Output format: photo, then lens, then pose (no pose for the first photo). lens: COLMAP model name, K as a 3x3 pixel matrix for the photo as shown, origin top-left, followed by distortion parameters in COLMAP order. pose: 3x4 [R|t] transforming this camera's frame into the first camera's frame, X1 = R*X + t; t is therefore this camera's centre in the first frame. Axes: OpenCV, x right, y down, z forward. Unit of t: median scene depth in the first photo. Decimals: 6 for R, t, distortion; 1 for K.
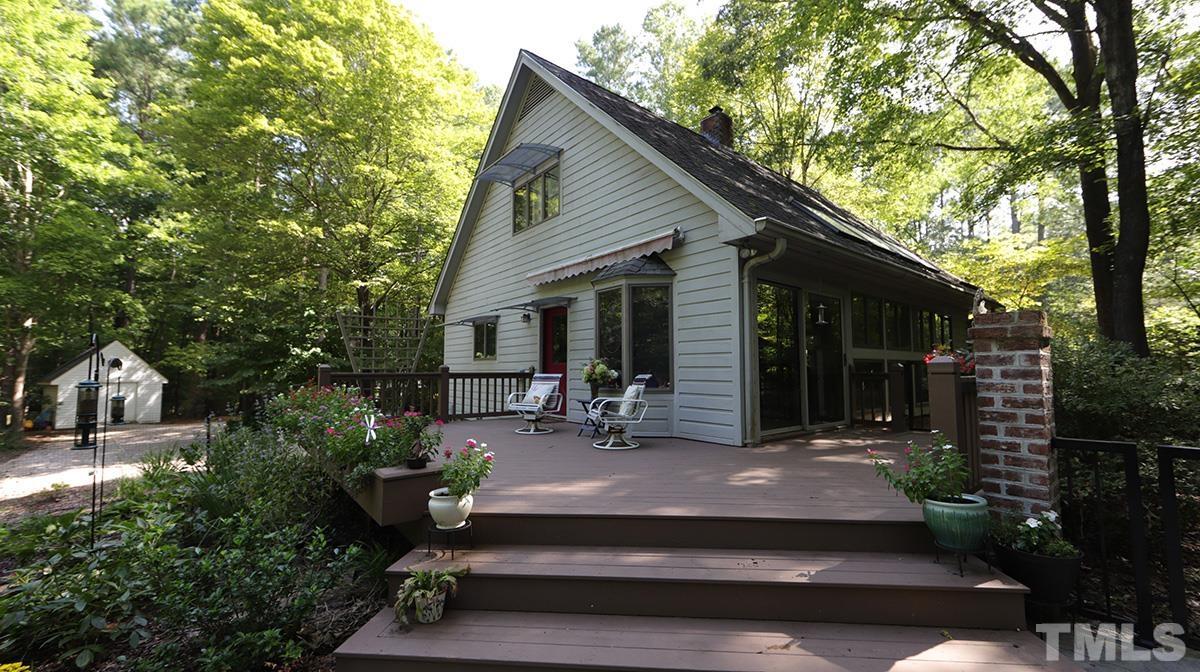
lens RADIAL K [[467.8, 0, 600.9], [0, 467.8, 338.1], [0, 0, 1]] dist [0.000104, -0.000291]
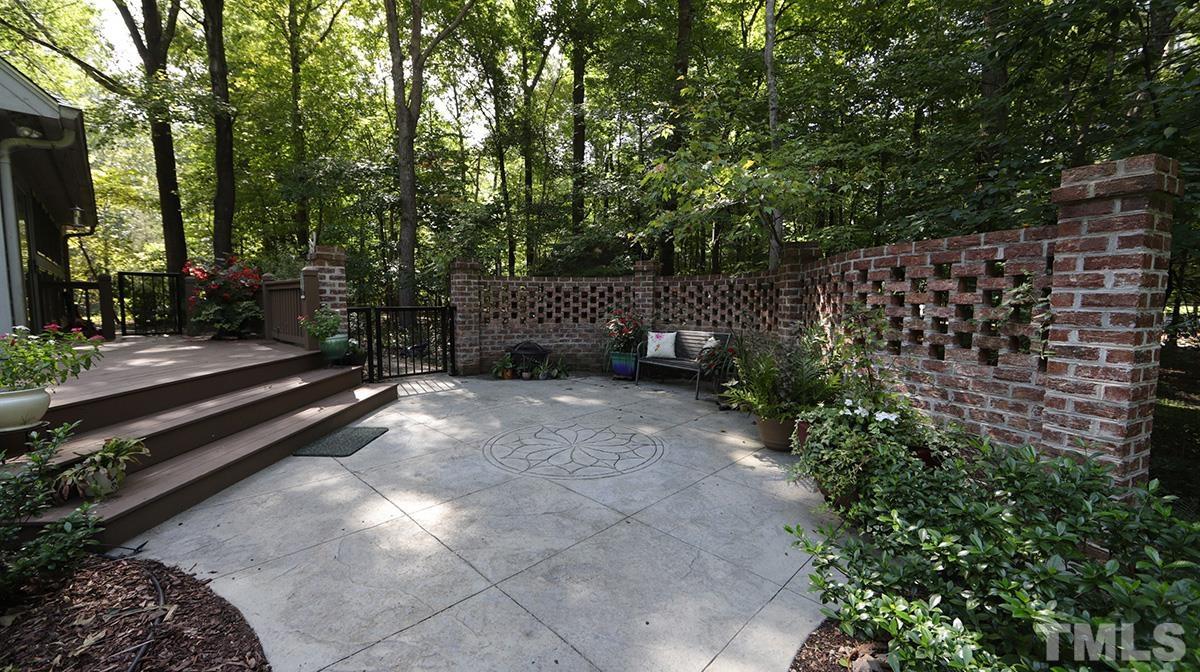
lens RADIAL K [[467.8, 0, 600.9], [0, 467.8, 338.1], [0, 0, 1]] dist [0.000104, -0.000291]
pose [[-0.129735, -0.083066, 0.988063, -0.597403], [-0.071742, 0.994659, 0.074201, 0.047226], [-0.988950, -0.061259, -0.135001, 0.048341]]
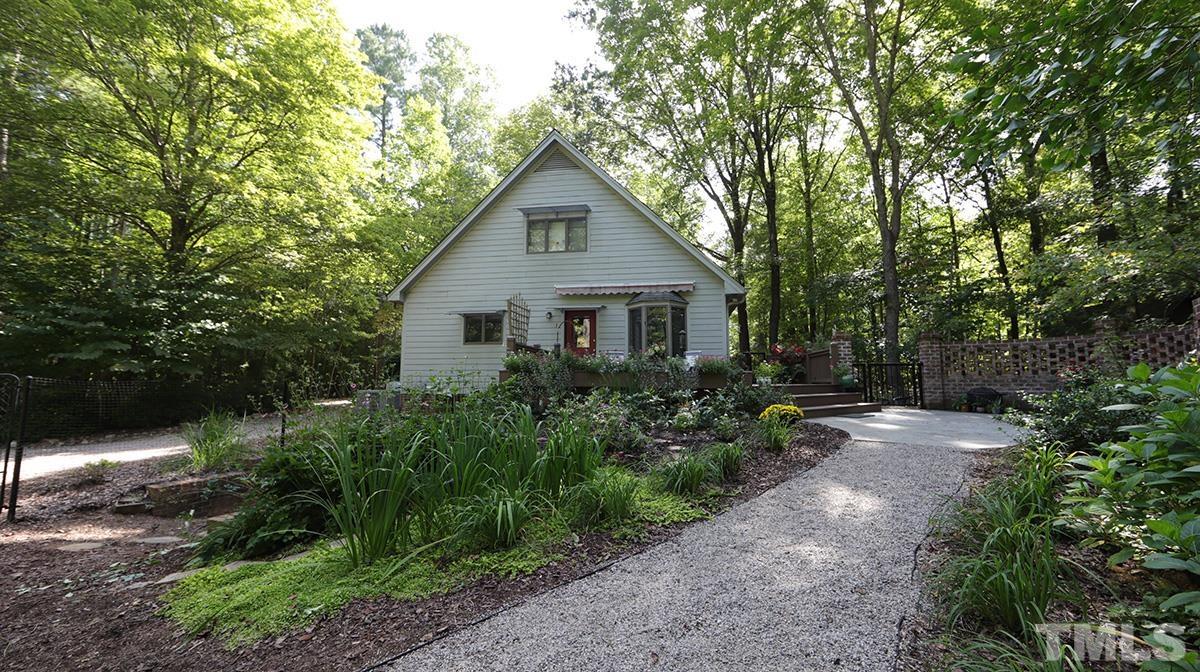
lens RADIAL K [[467.8, 0, 600.9], [0, 467.8, 338.1], [0, 0, 1]] dist [0.000104, -0.000291]
pose [[0.740444, 0.066584, 0.668812, -1.508697], [-0.048867, 0.997781, -0.045233, 0.127928], [-0.670340, 0.000809, 0.742054, -0.252153]]
